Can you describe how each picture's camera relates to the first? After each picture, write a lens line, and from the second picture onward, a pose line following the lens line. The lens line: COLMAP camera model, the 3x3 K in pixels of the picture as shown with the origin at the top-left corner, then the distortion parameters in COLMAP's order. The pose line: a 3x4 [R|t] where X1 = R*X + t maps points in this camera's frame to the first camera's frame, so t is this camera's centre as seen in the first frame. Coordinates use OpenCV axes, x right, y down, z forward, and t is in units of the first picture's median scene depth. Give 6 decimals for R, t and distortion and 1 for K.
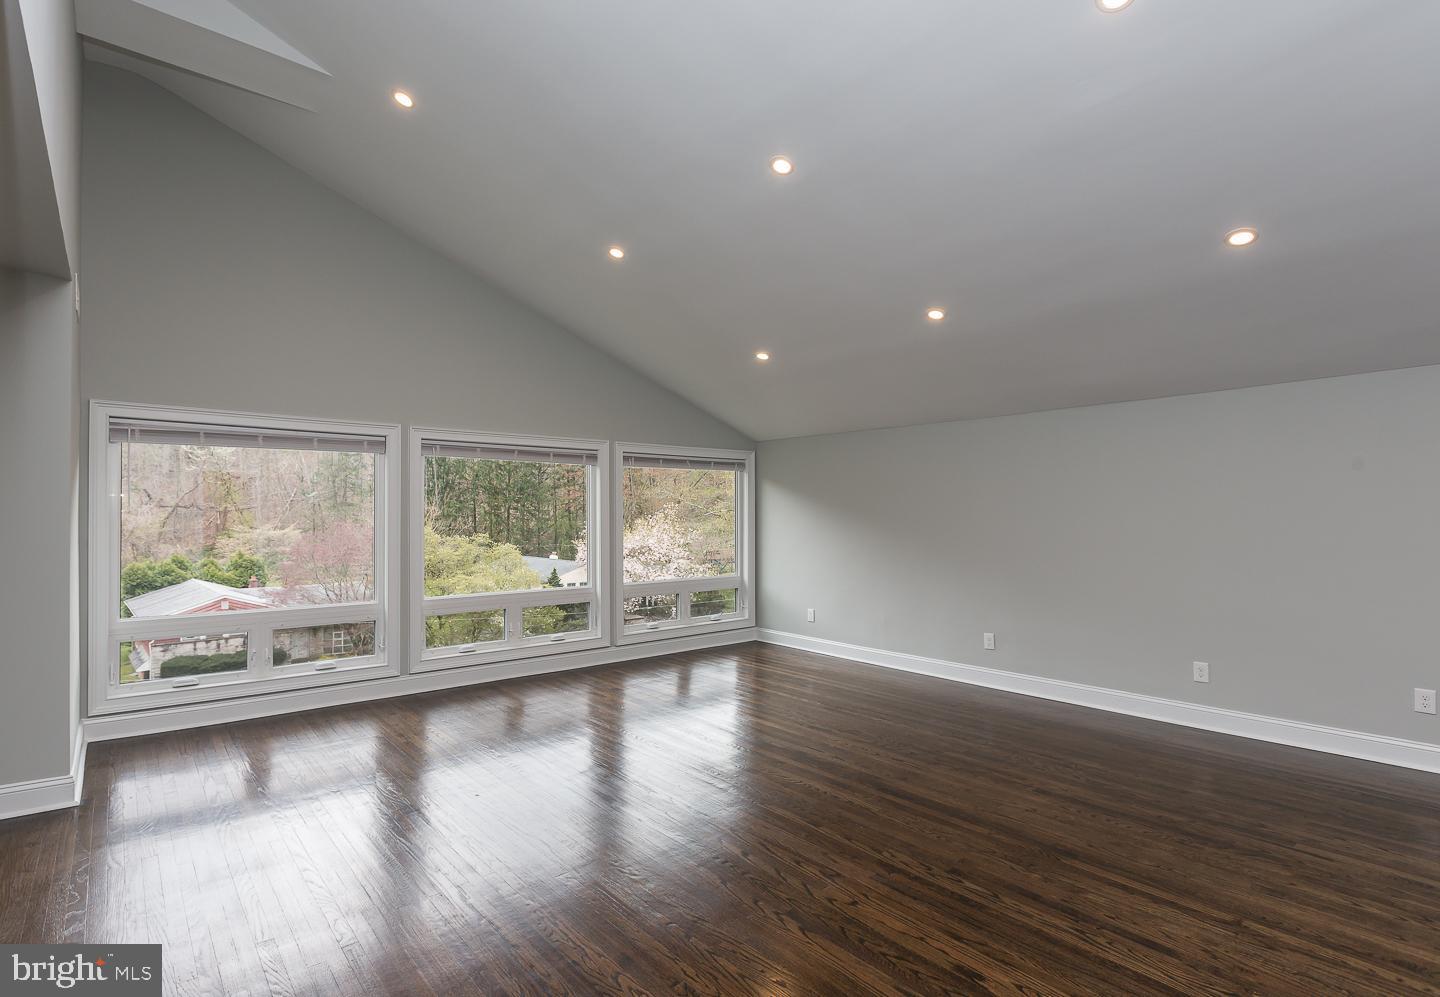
lens RADIAL K [[707.3, 0, 686.7], [0, 707.3, 512.7], [0, 0, 1]] dist [0.006193, 0.000587]
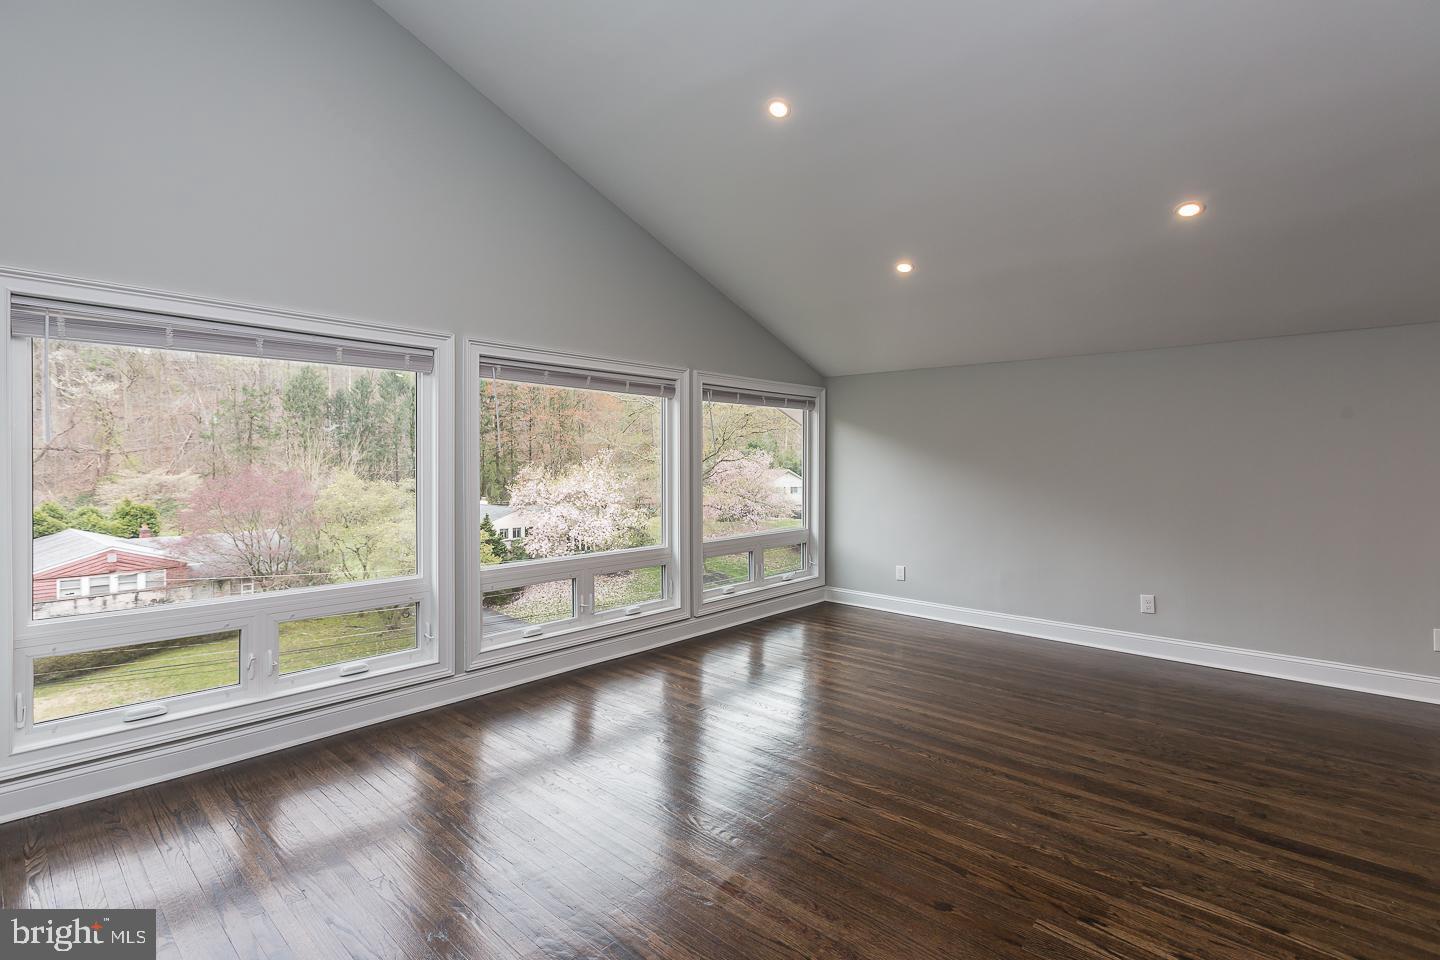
lens RADIAL K [[671.0, 0, 708.6], [0, 671.0, 470.2], [0, 0, 1]] dist [0.007918, -0.001579]
pose [[0.988067, 0.001436, 0.154021, -0.178946], [-0.004133, 0.999844, 0.017196, 0.002192], [-0.153972, -0.017627, 0.987918, 0.191575]]
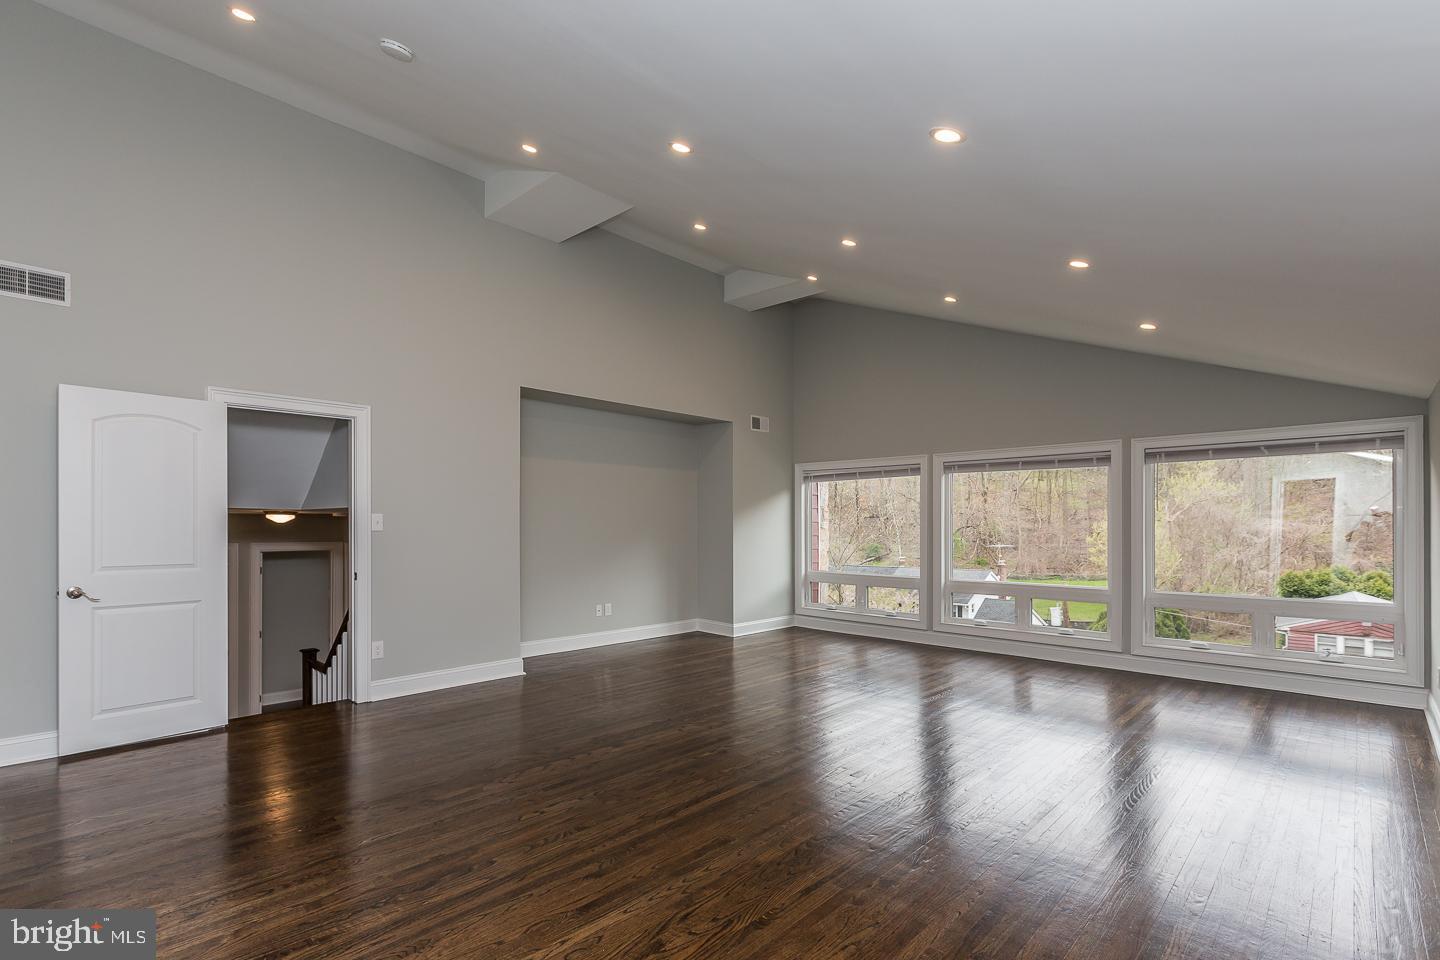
lens RADIAL K [[671.0, 0, 716.2], [0, 671.0, 521.8], [0, 0, 1]] dist [0.007918, -0.001579]
pose [[0.135673, -0.003763, -0.990747, 0.623301], [0.002901, 0.999990, -0.003401, 0.010416], [0.990749, -0.002413, 0.135683, 0.282997]]
